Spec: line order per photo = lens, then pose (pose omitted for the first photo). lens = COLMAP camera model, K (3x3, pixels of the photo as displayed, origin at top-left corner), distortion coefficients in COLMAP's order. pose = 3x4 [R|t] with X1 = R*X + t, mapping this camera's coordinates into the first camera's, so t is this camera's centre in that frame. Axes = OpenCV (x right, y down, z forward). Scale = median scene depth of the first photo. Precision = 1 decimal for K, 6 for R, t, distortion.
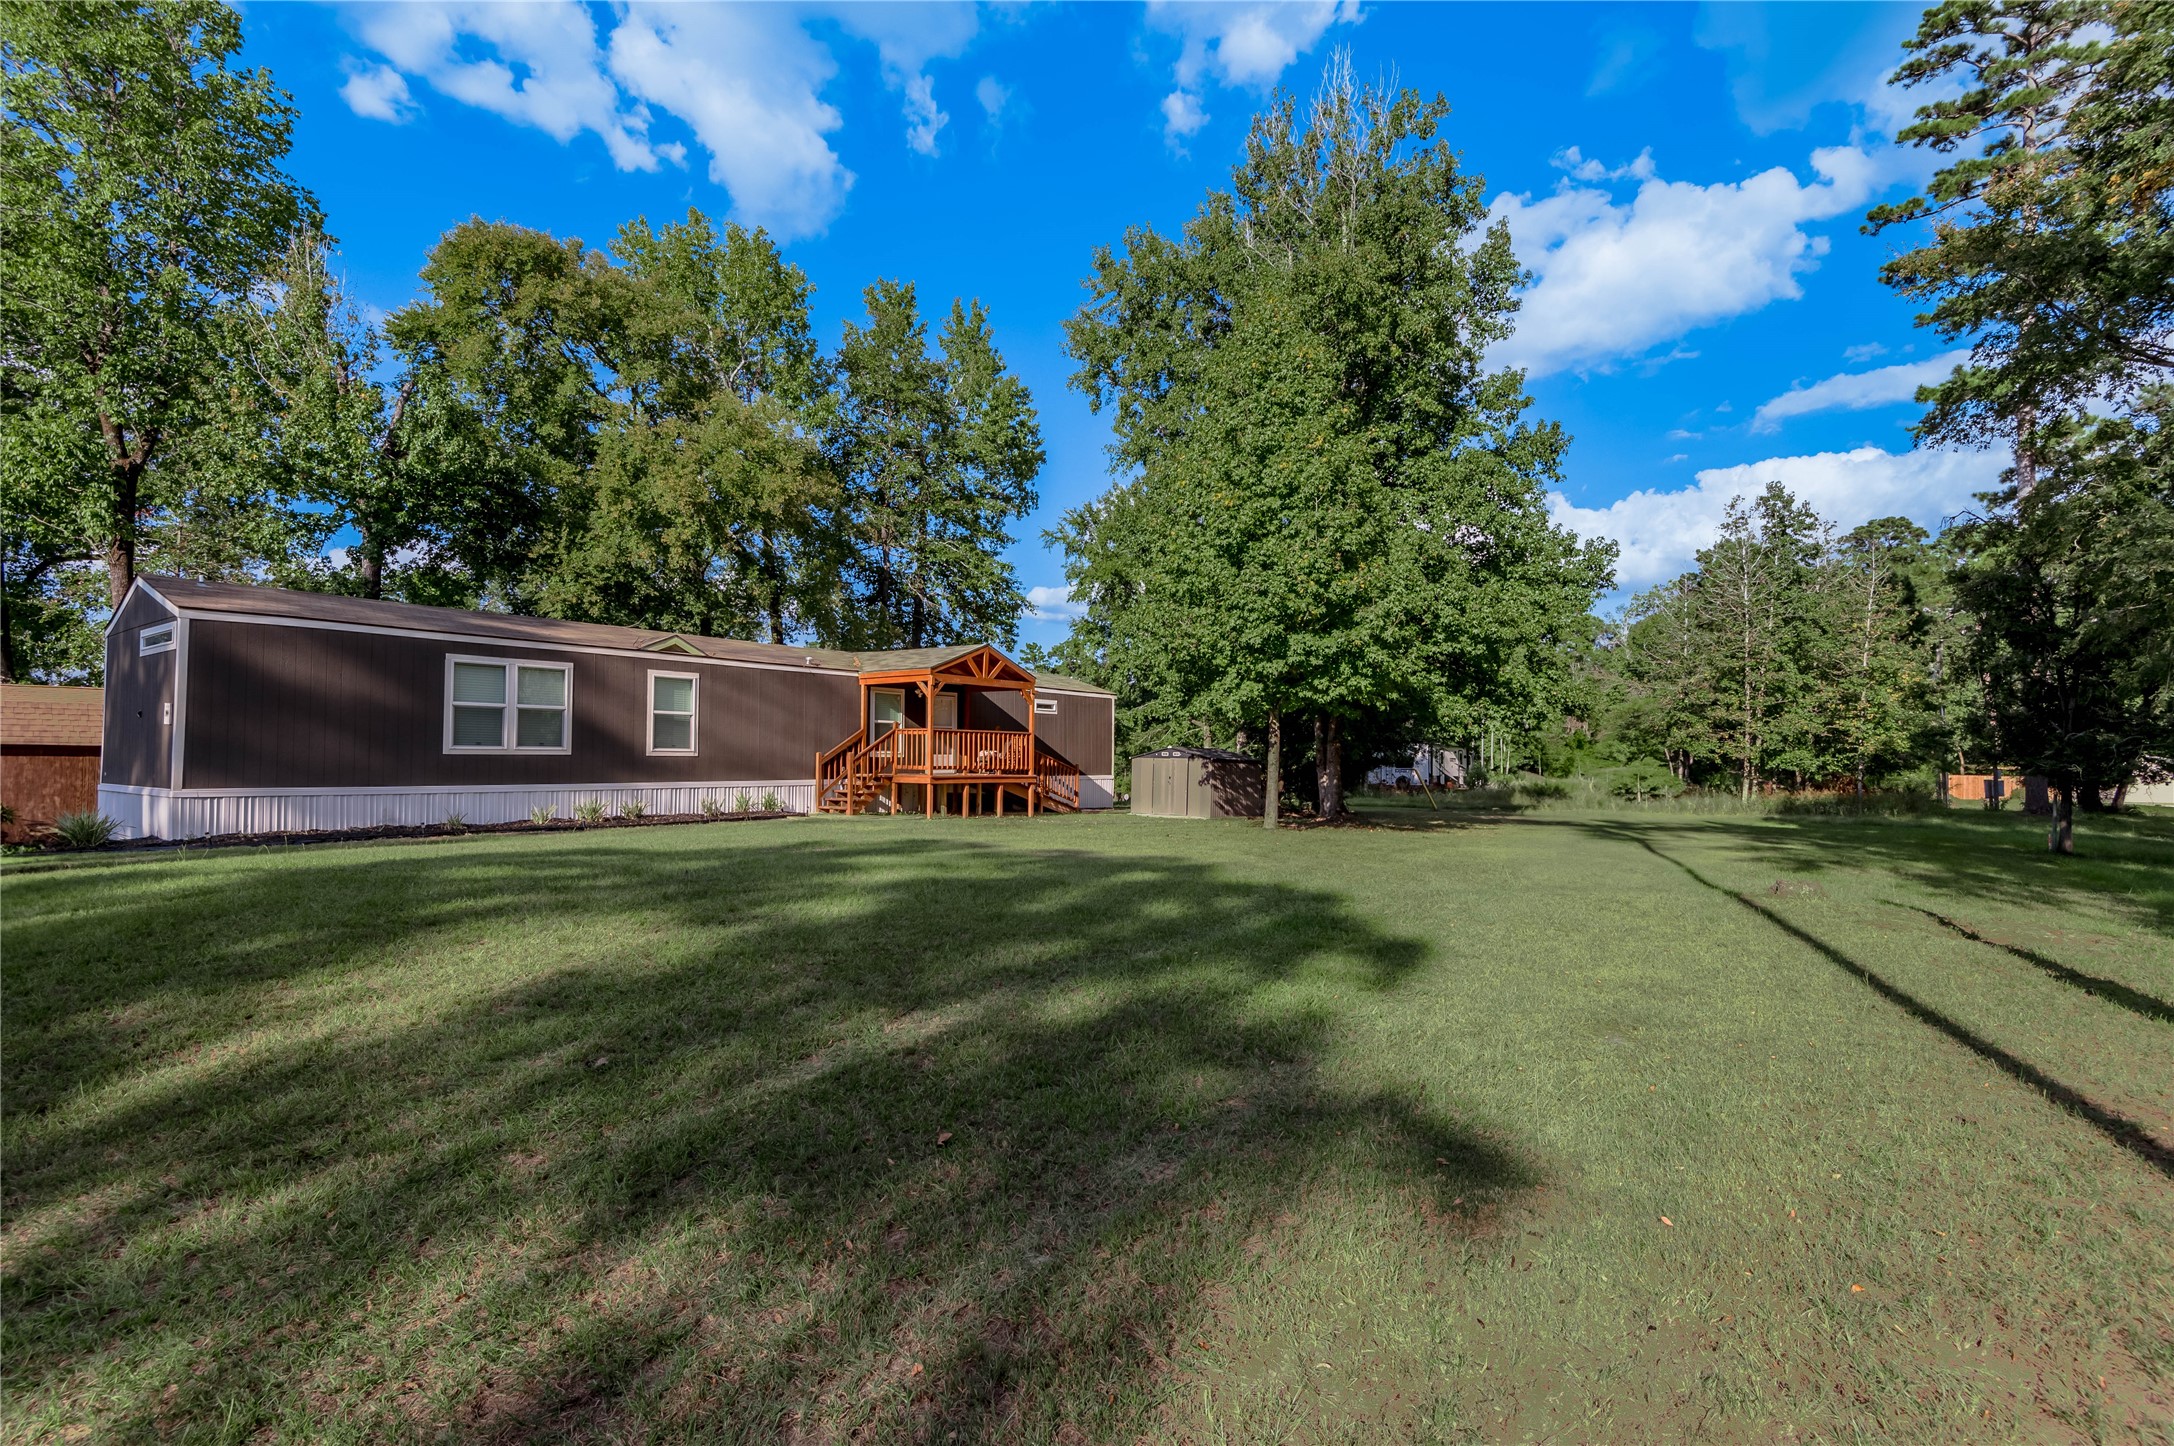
lens RADIAL K [[1000.6, 0, 1073.4], [0, 1000.6, 728.6], [0, 0, 1]] dist [0.015605, -0.012003]
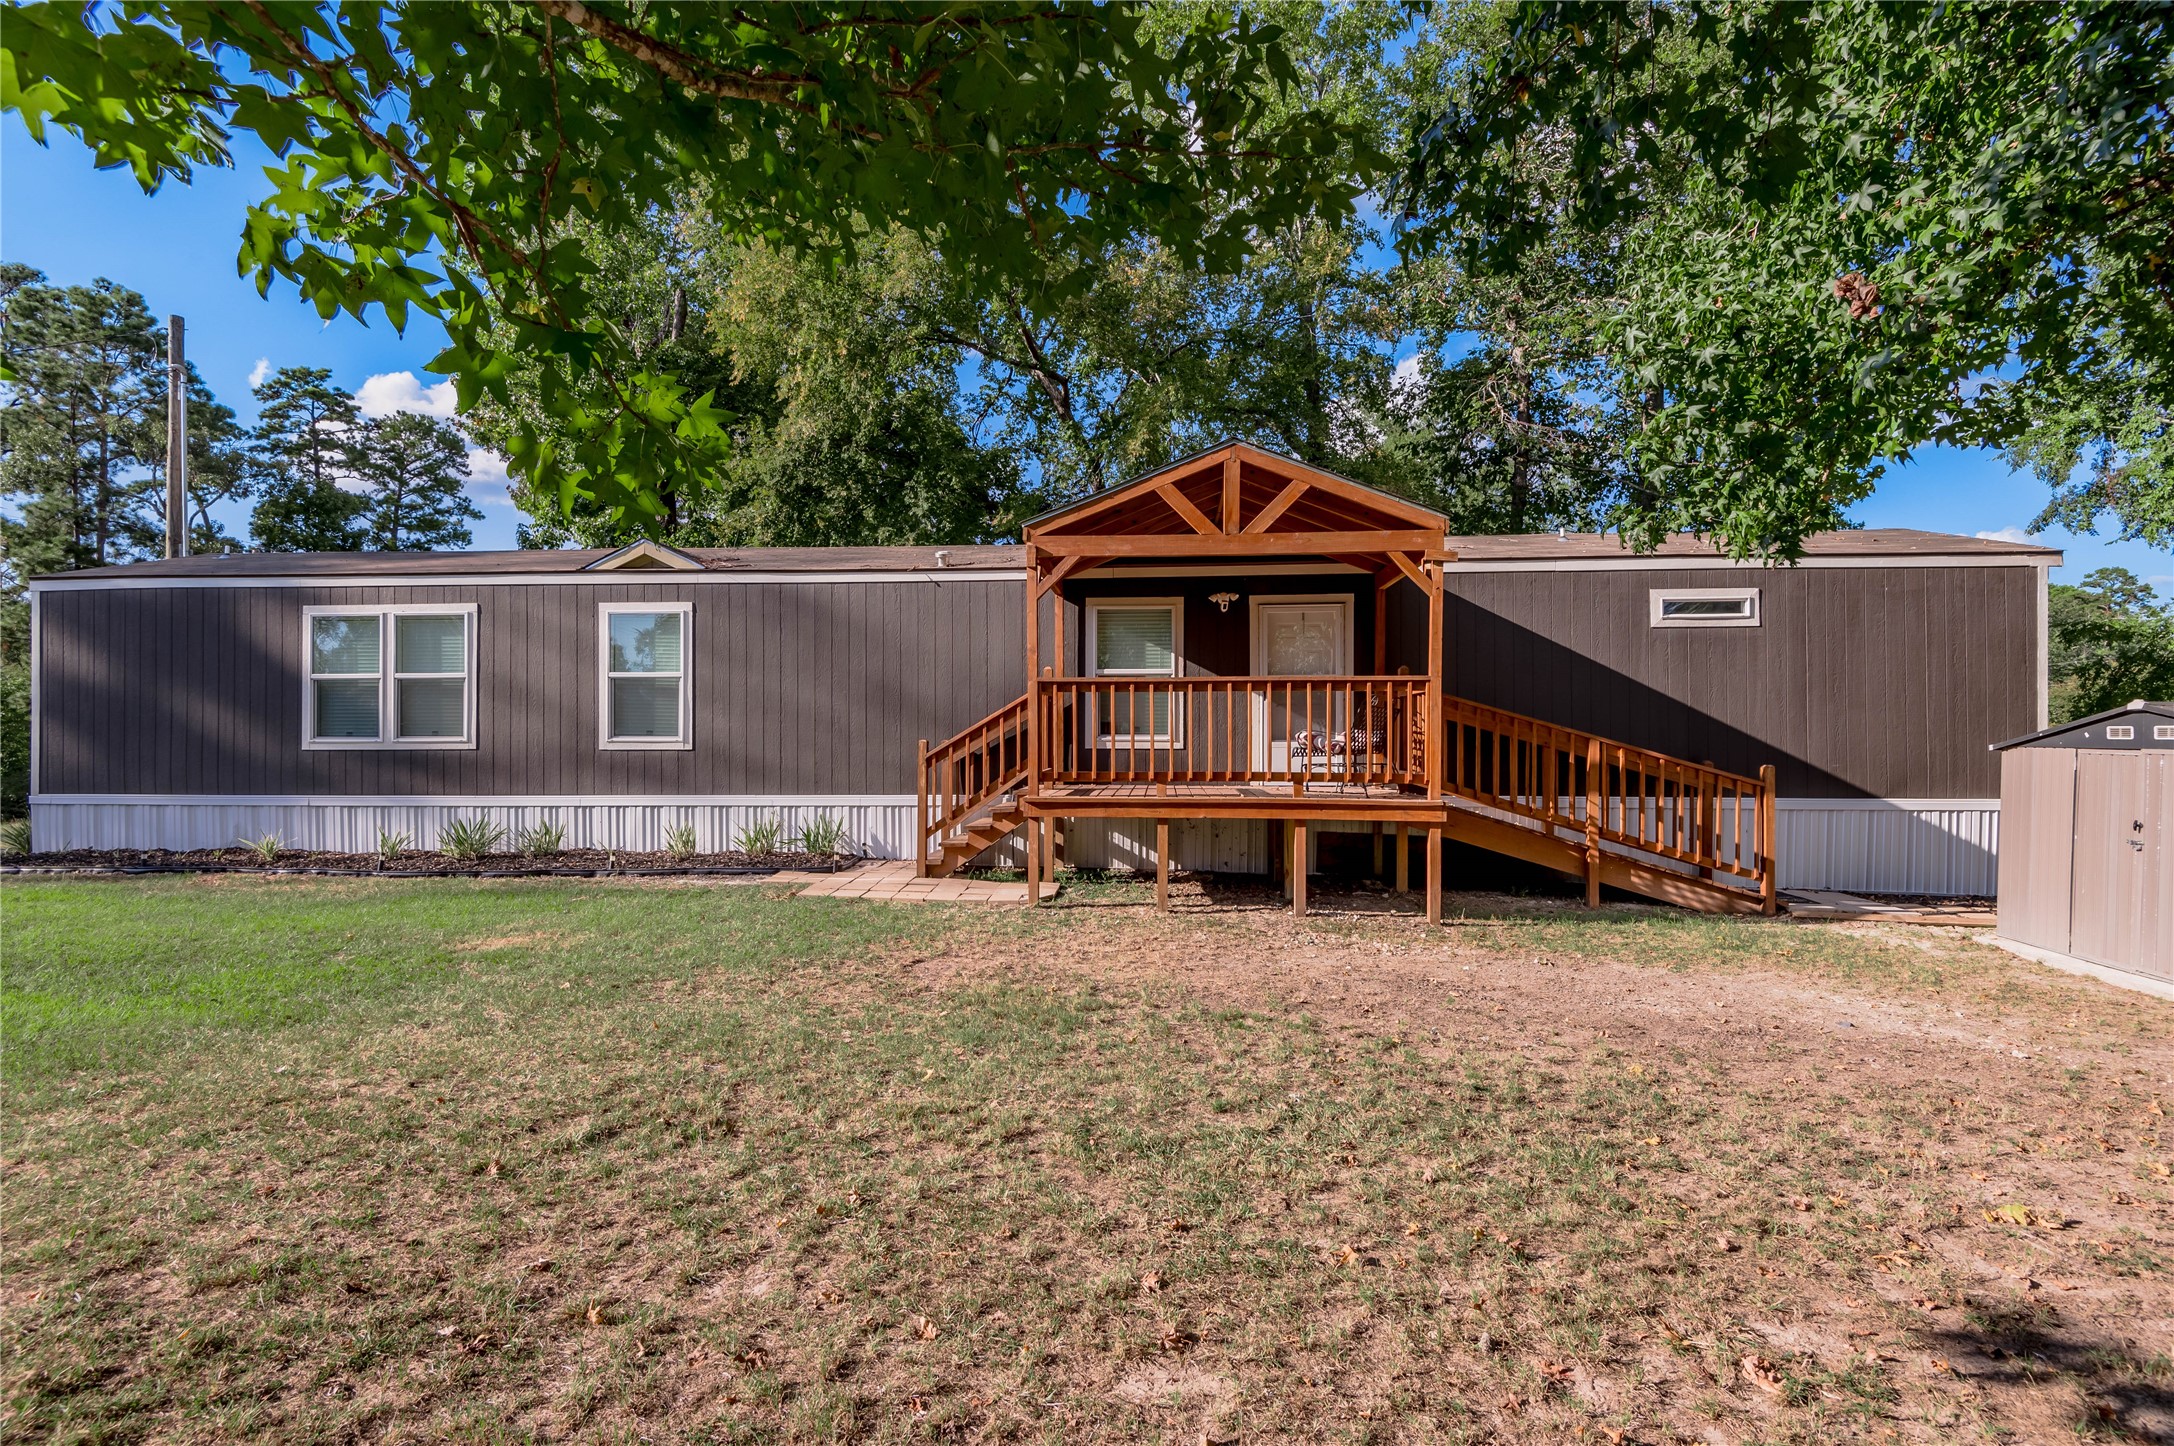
lens RADIAL K [[1000.6, 0, 1111.2], [0, 1000.6, 757.6], [0, 0, 1]] dist [0.015605, -0.012003]
pose [[0.560453, 0.008337, -0.828144, 0.204500], [0.031245, 0.999025, 0.031202, 0.019442], [0.827597, -0.043363, 0.559646, 0.797109]]
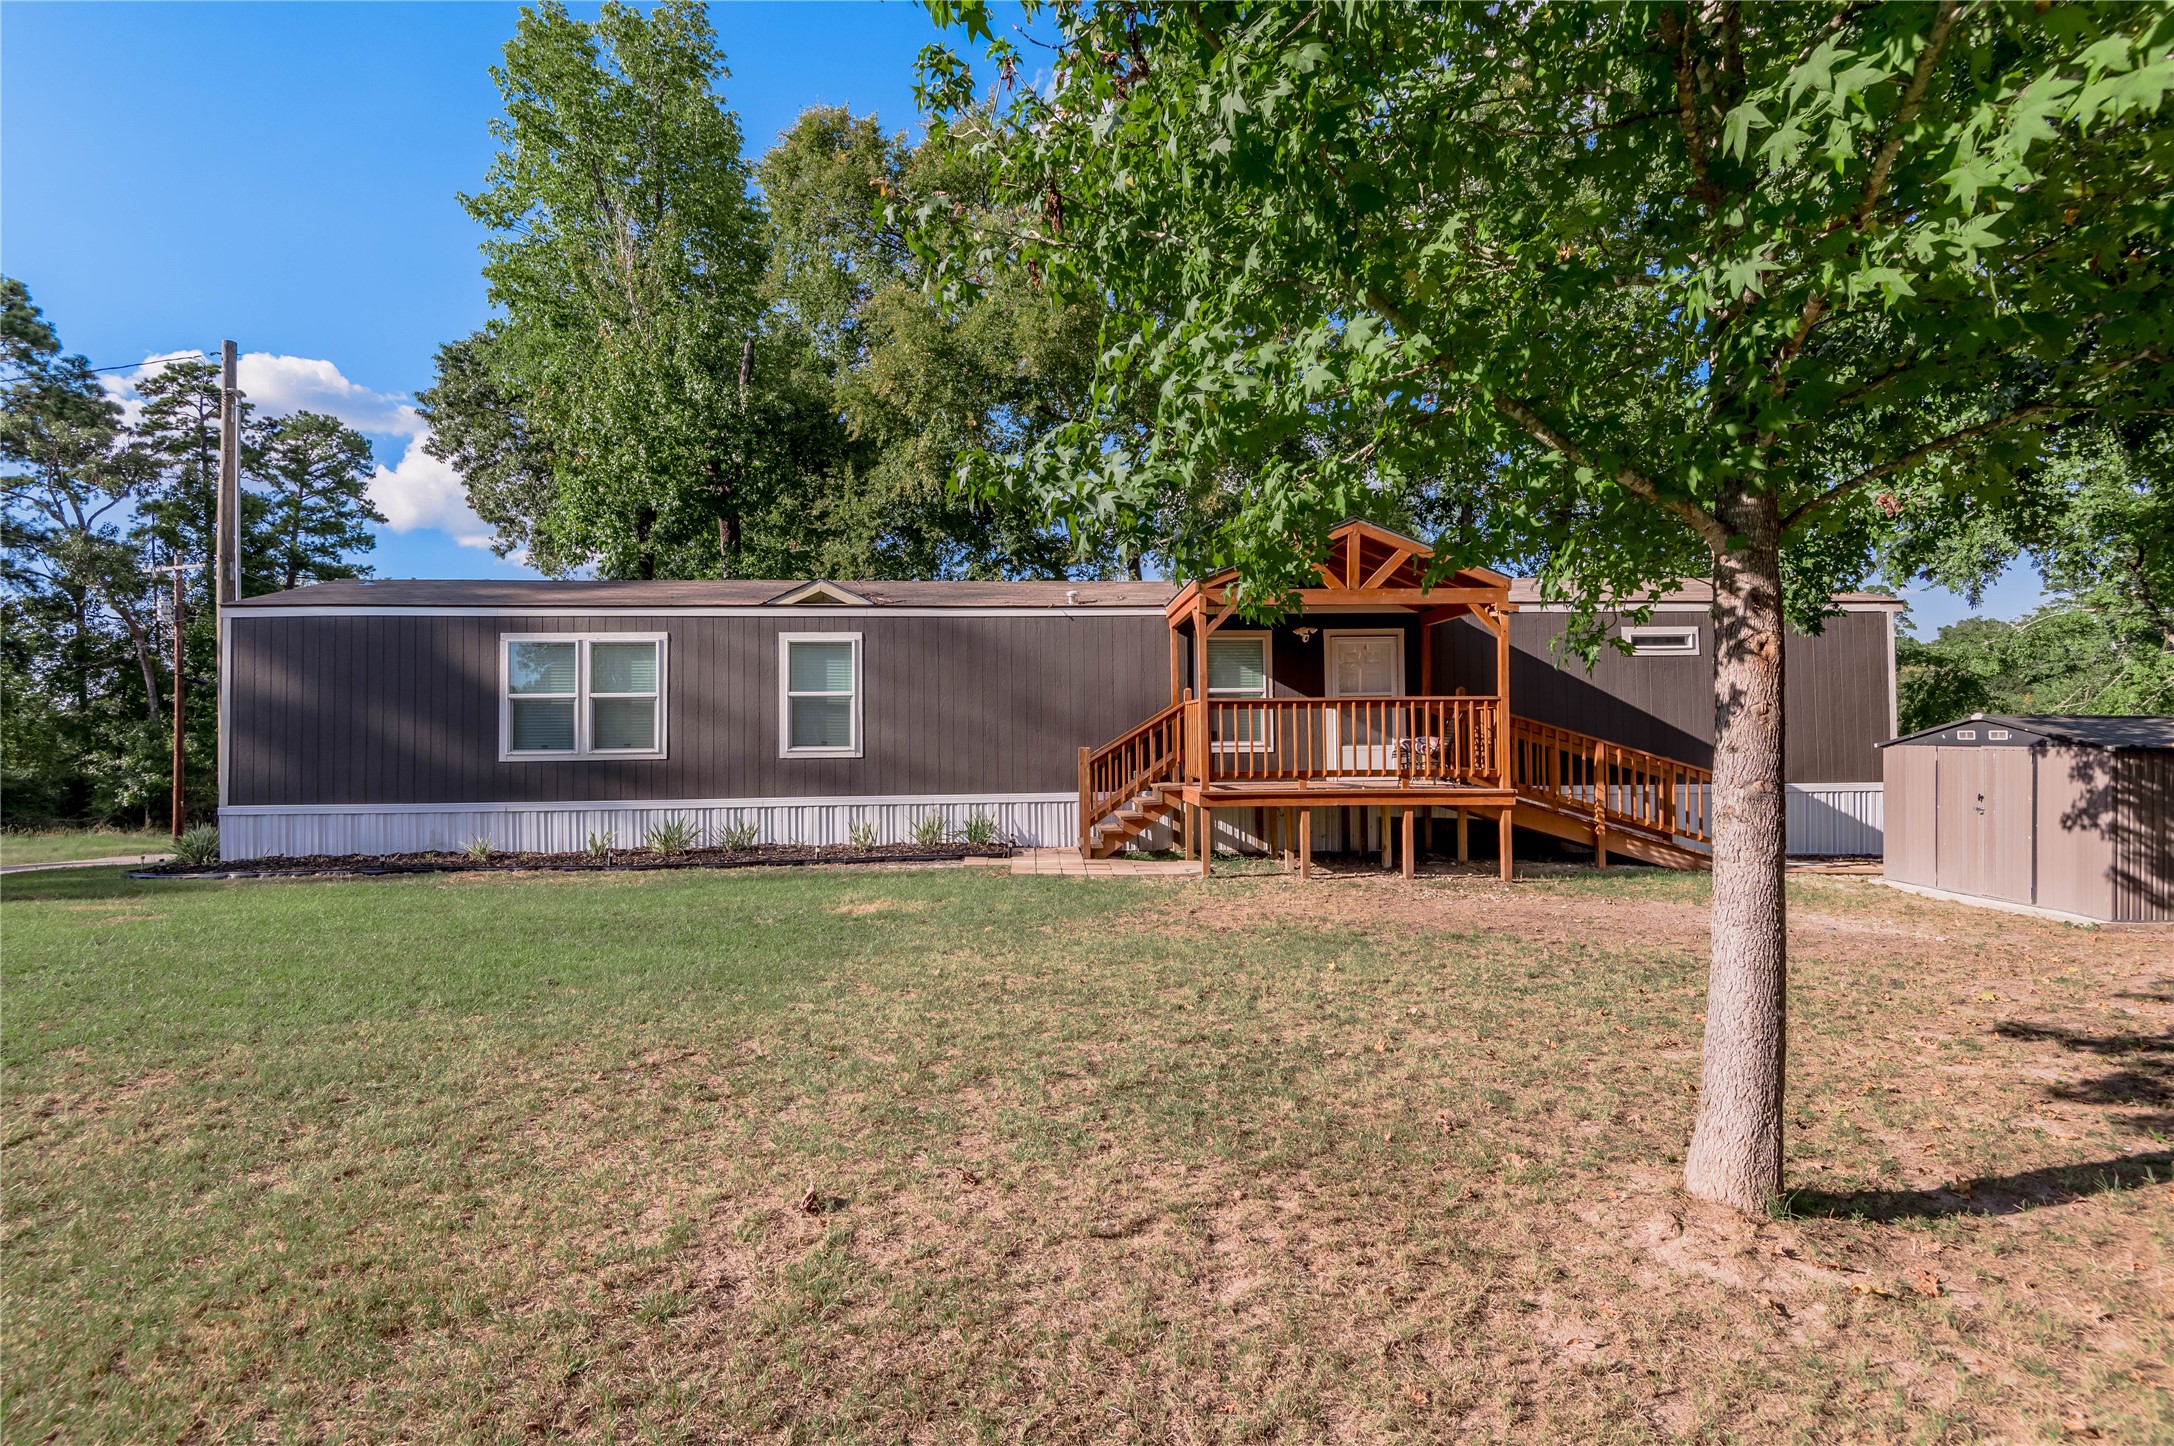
lens RADIAL K [[1000.6, 0, 1097.9], [0, 1000.6, 735.5], [0, 0, 1]] dist [0.015605, -0.012003]
pose [[0.660681, -0.016741, -0.750480, 0.204894], [0.038611, 0.999186, 0.011702, 0.009970], [0.749673, -0.036708, 0.660789, 0.616302]]
